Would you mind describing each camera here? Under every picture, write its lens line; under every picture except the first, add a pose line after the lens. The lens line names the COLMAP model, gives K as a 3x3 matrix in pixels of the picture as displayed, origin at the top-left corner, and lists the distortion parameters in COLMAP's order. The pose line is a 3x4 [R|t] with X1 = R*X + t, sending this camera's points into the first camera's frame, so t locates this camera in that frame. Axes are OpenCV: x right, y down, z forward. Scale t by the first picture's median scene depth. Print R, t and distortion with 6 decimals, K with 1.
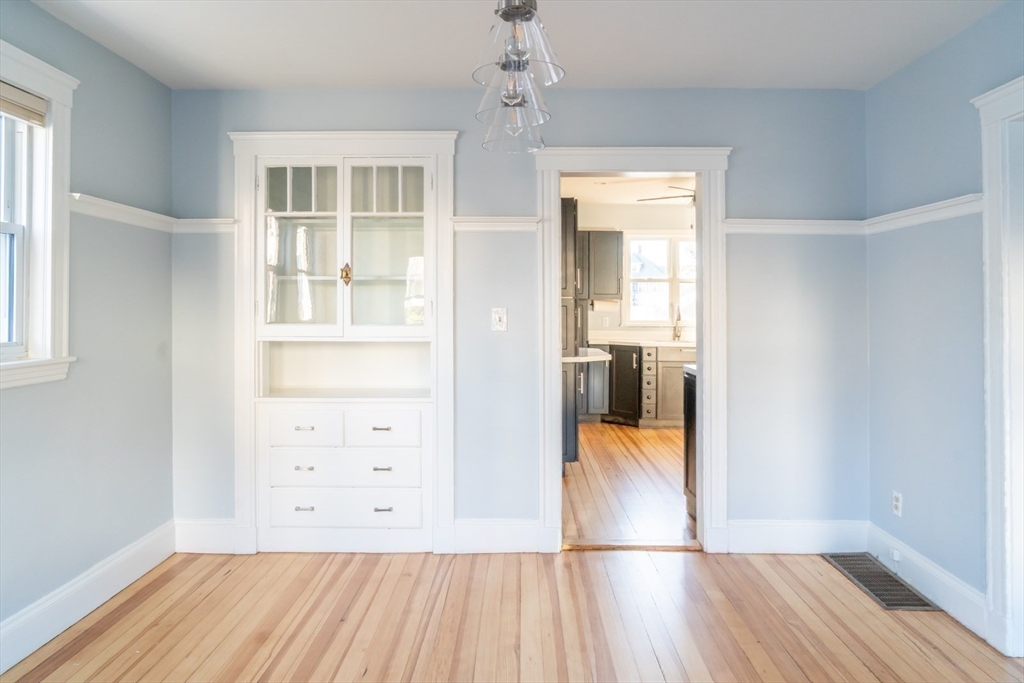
lens RADIAL K [[686.3, 0, 515.1], [0, 686.3, 312.8], [0, 0, 1]] dist [-0.024038, 0.003337]
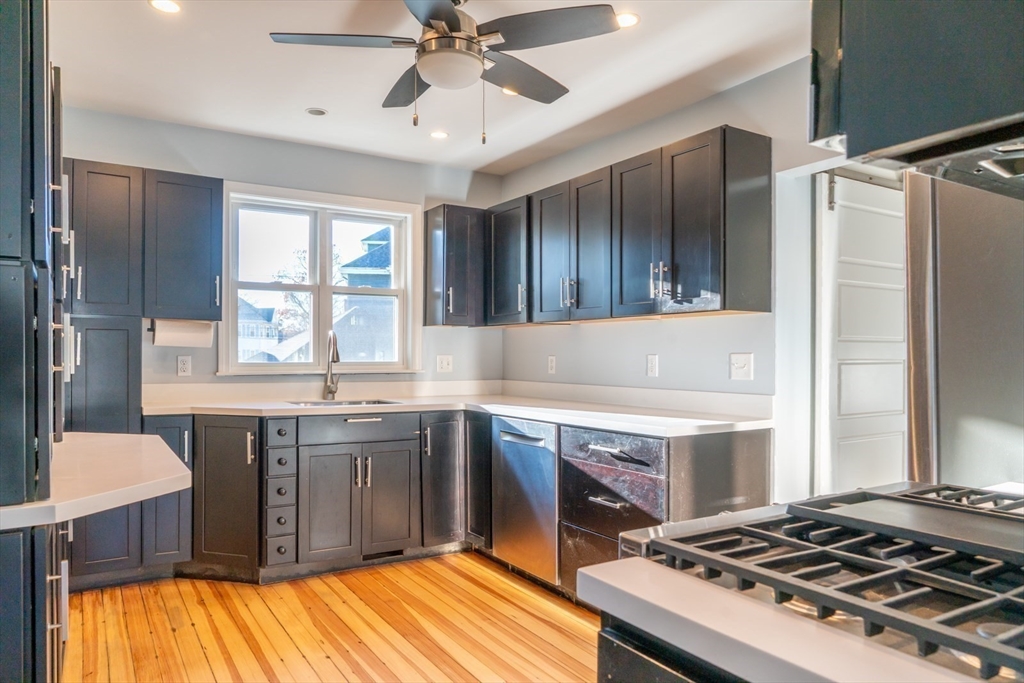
lens RADIAL K [[691.6, 0, 512.7], [0, 691.6, 353.7], [0, 0, 1]] dist [-0.027077, 0.000135]
pose [[0.843839, 0.001785, 0.536593, 0.070224], [0.003413, 0.999956, -0.008692, 0.009728], [-0.536585, 0.009166, 0.843796, 0.486642]]
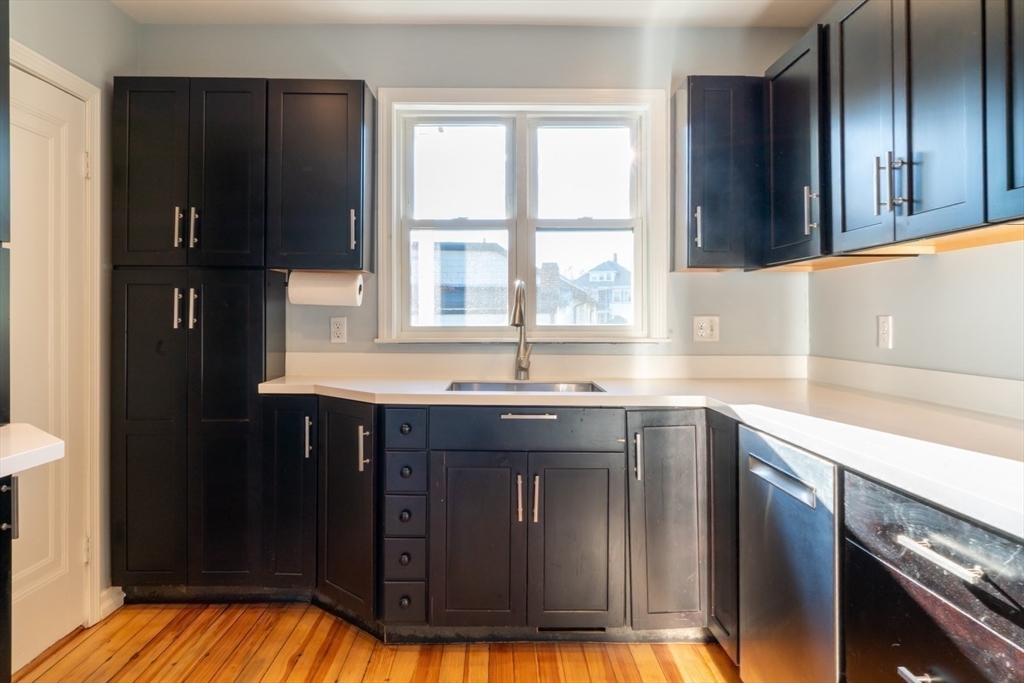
lens RADIAL K [[686.3, 0, 515.1], [0, 686.3, 312.8], [0, 0, 1]] dist [-0.024038, 0.003337]
pose [[0.999720, 0.000359, 0.023669, 0.232721], [0.000060, 0.999843, -0.017694, 0.010679], [-0.023672, 0.017690, 0.999563, 0.648234]]
